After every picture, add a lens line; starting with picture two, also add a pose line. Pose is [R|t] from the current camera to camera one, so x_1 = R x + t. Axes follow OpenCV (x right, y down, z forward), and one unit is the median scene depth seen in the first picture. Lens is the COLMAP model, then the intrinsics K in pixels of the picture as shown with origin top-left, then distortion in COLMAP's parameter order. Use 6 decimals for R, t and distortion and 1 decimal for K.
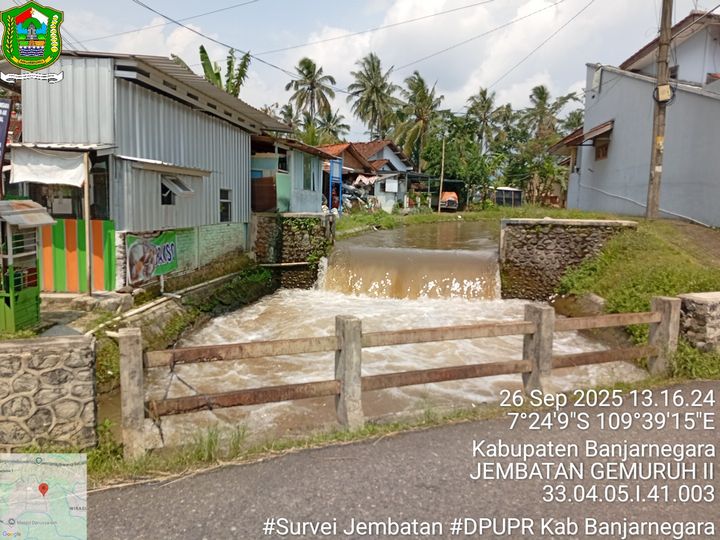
lens RADIAL K [[546.7, 0, 359.3], [0, 546.7, 273.4], [0, 0, 1]] dist [0.092176, -0.192140]
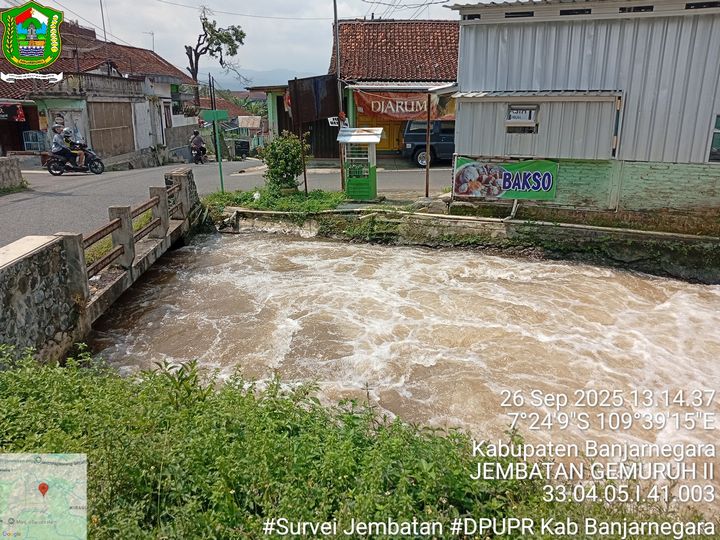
lens RADIAL K [[546.7, 0, 359.3], [0, 546.7, 273.4], [0, 0, 1]] dist [0.092176, -0.192140]
pose [[-0.306604, 0.255605, -0.916875, 0.321252], [-0.126407, 0.943802, 0.305382, -0.063827], [0.943406, 0.209531, -0.257063, 0.427635]]
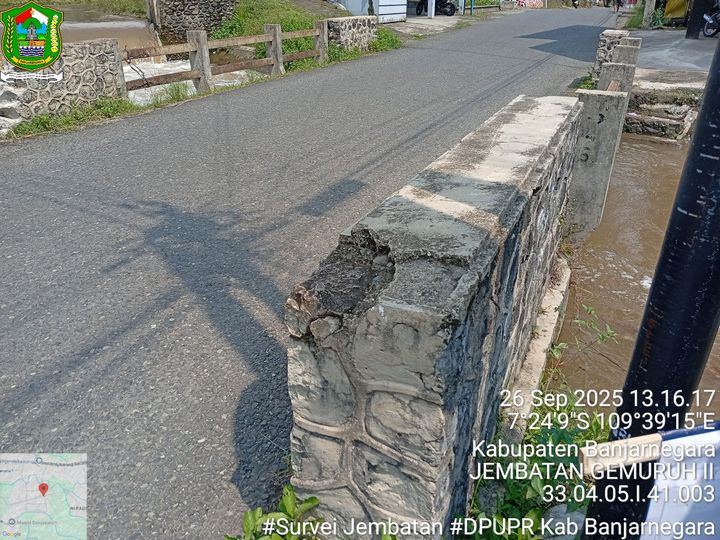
lens RADIAL K [[557.5, 0, 360.0], [0, 557.5, 270.0], [0, 0, 1]] dist [-0.004459, -0.044209]
pose [[0.740974, -0.314674, 0.593243, -0.168557], [0.092411, 0.922792, 0.374053, 0.031217], [-0.665144, -0.222341, 0.712844, -0.141298]]
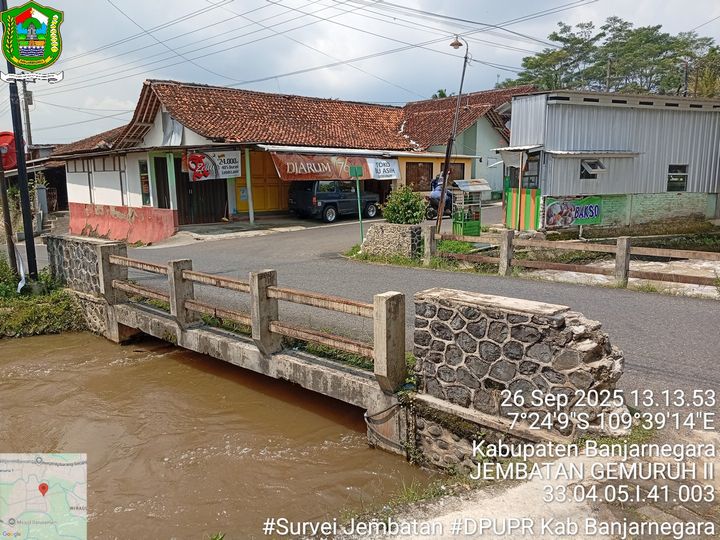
lens RADIAL K [[547.8, 0, 358.5], [0, 547.8, 273.9], [0, 0, 1]] dist [0.091218, -0.184123]
pose [[0.440537, 0.131385, -0.888068, 0.313136], [-0.091274, 0.990662, 0.101285, 0.015447], [0.893083, 0.036438, 0.448415, -0.095937]]
